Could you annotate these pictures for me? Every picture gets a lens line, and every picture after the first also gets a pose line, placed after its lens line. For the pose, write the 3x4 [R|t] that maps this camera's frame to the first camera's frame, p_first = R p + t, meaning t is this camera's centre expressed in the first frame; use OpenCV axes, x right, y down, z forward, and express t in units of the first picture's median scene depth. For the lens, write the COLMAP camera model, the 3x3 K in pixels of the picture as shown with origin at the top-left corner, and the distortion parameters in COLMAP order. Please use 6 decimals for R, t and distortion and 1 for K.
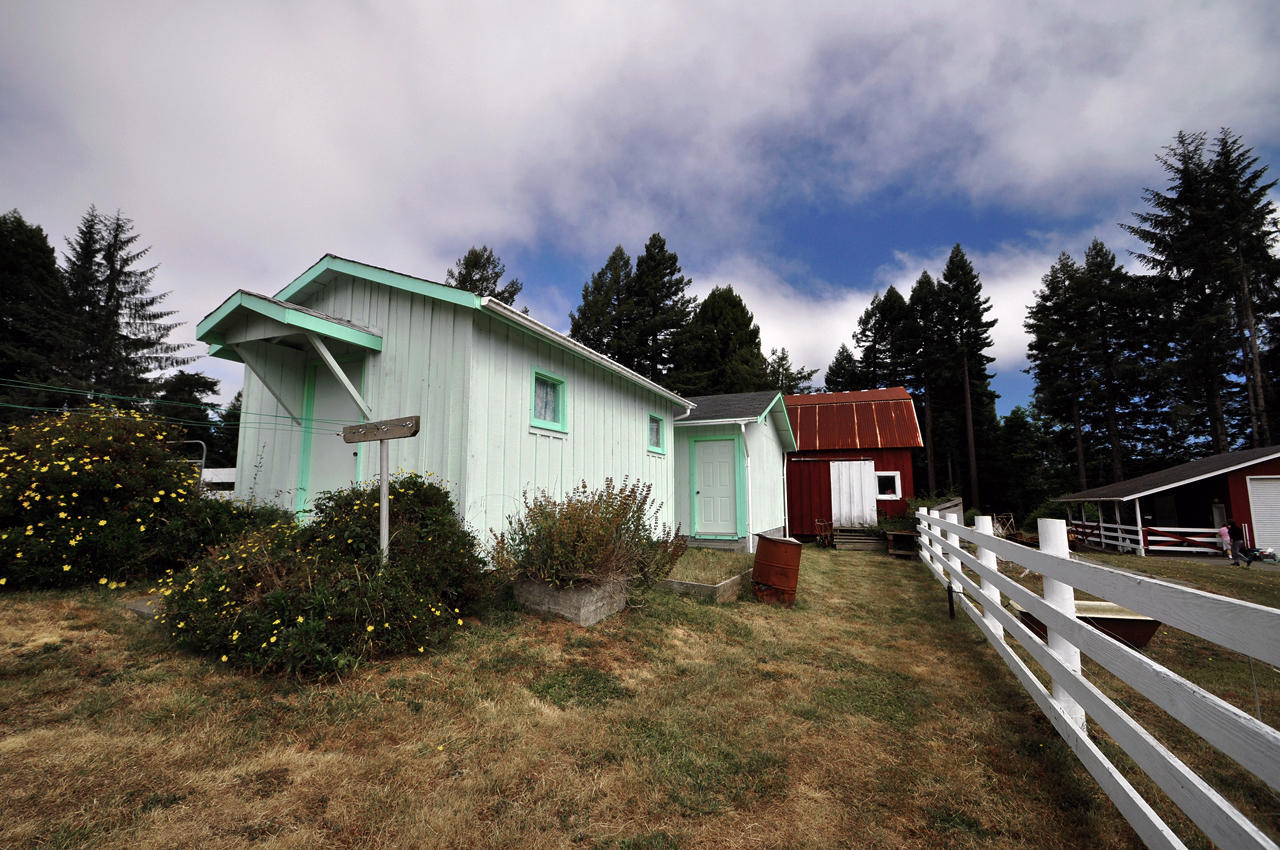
lens RADIAL K [[567.2, 0, 605.9], [0, 567.2, 434.5], [0, 0, 1]] dist [0.003956, -0.010794]
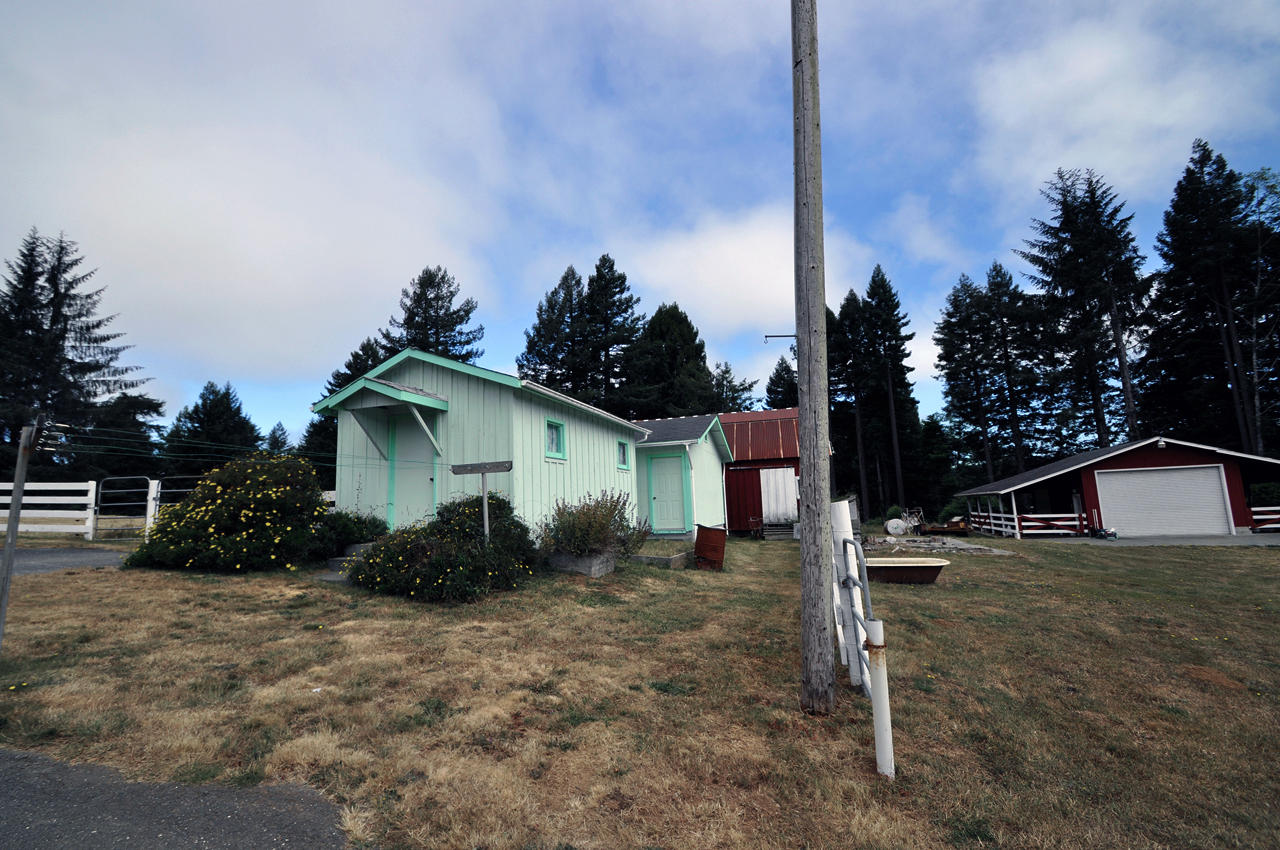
lens RADIAL K [[567.2, 0, 605.7], [0, 567.2, 430.4], [0, 0, 1]] dist [0.003956, -0.010794]
pose [[0.996107, -0.024551, 0.084663, -0.010207], [0.026543, 0.999395, -0.022492, -0.004815], [-0.084060, 0.024652, 0.996156, -0.053116]]
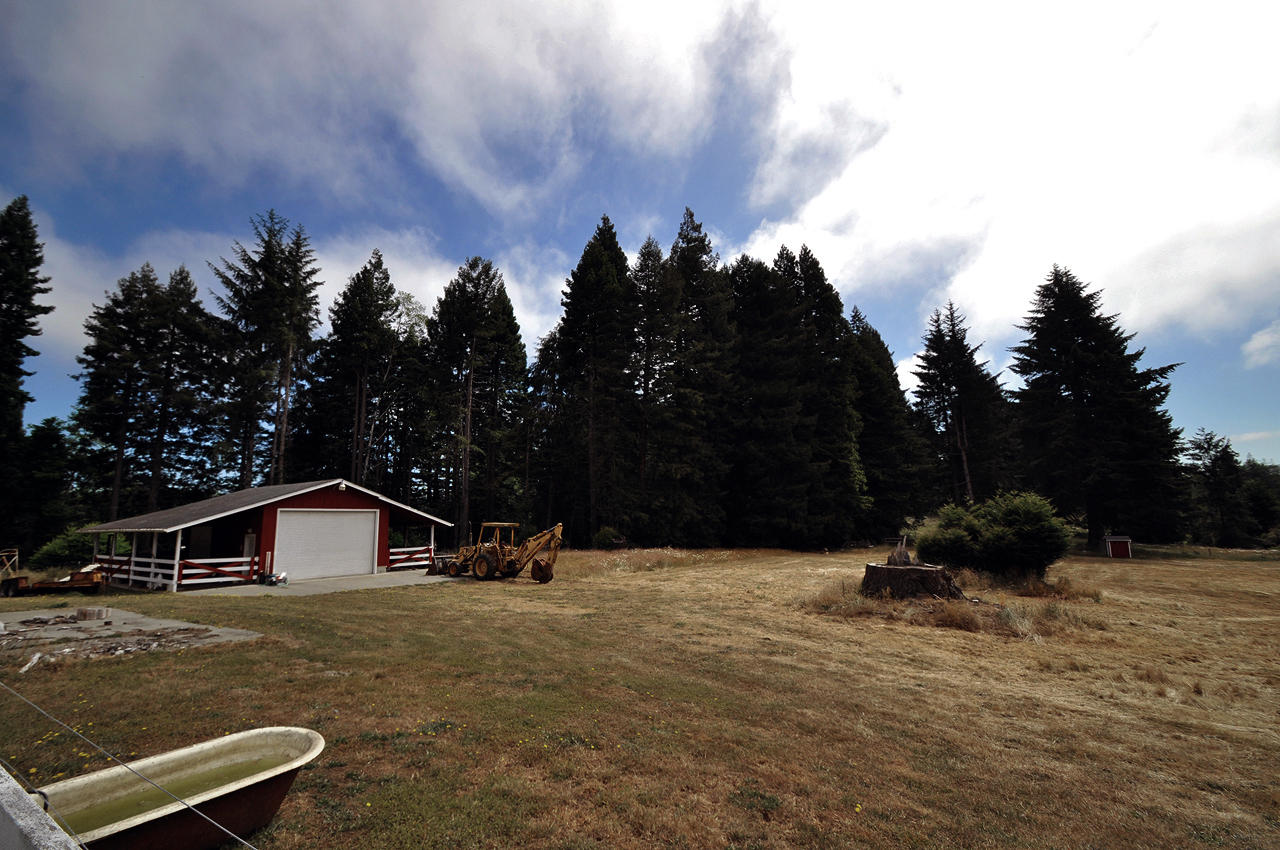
lens RADIAL K [[567.2, 0, 625.2], [0, 567.2, 427.0], [0, 0, 1]] dist [0.003956, -0.010794]
pose [[0.133604, 0.161322, 0.977817, 0.035989], [-0.101554, 0.983697, -0.148416, 0.004216], [-0.985818, -0.079472, 0.147809, 0.055968]]
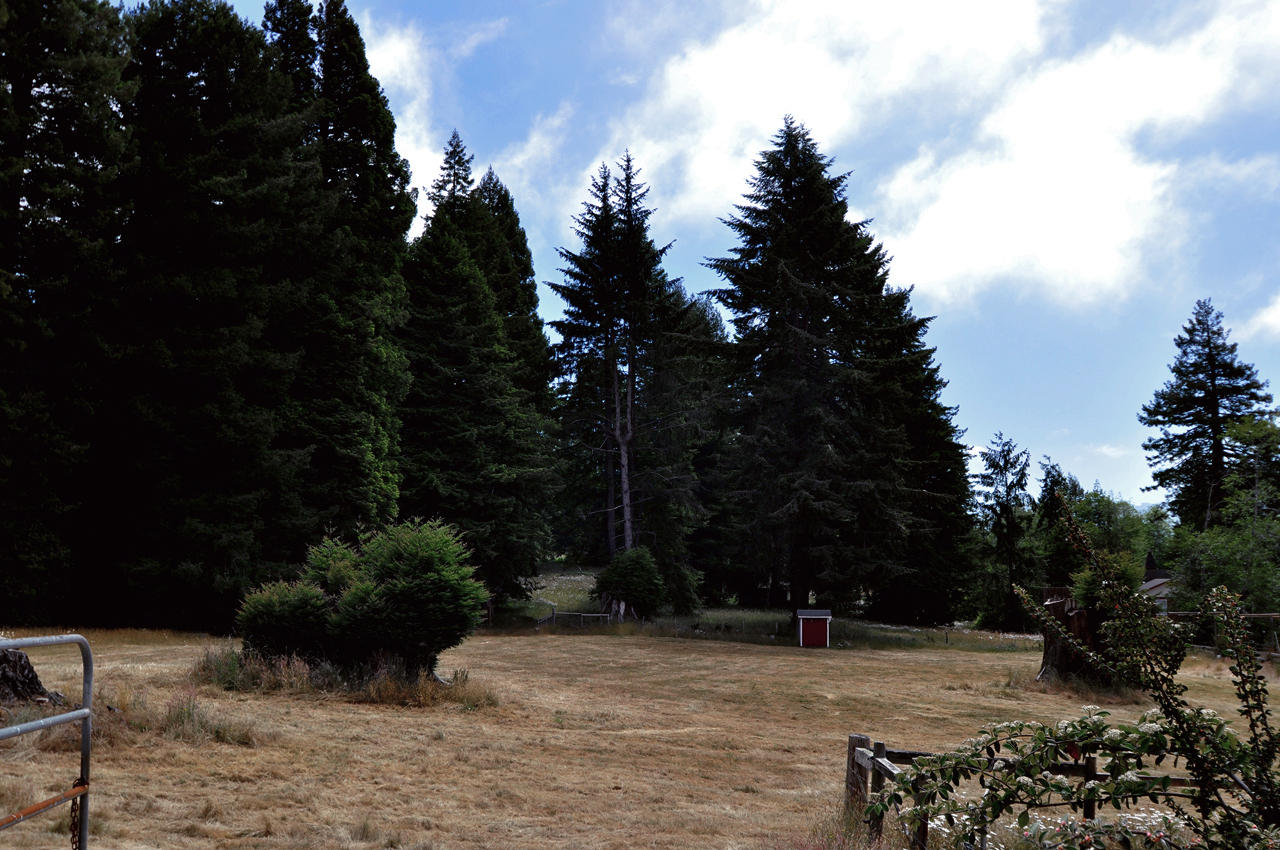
lens RADIAL K [[1280.4, 0, 607.6], [0, 1280.4, 431.3], [0, 0, 1]] dist [-0.055291, 0.000000]
pose [[-0.301743, 0.104908, 0.947600, -0.030412], [-0.116167, 0.982476, -0.145760, -0.008997], [-0.946286, -0.154062, -0.284268, -0.093855]]
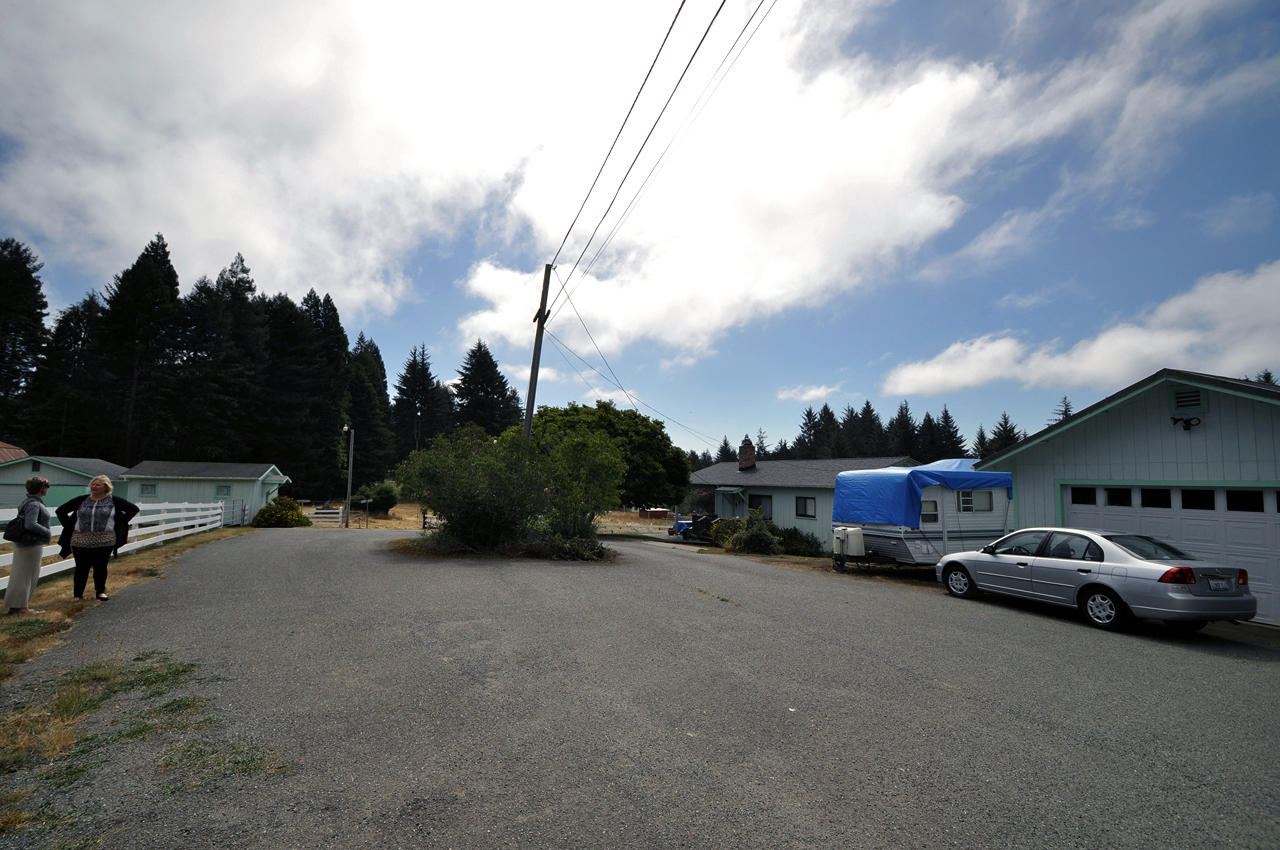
lens RADIAL K [[567.2, 0, 608.9], [0, 567.2, 417.5], [0, 0, 1]] dist [0.003956, -0.010794]
pose [[-0.624582, 0.078529, 0.777001, -0.690080], [-0.103241, 0.977897, -0.181822, -0.003784], [-0.774105, -0.193781, -0.602669, 0.204461]]
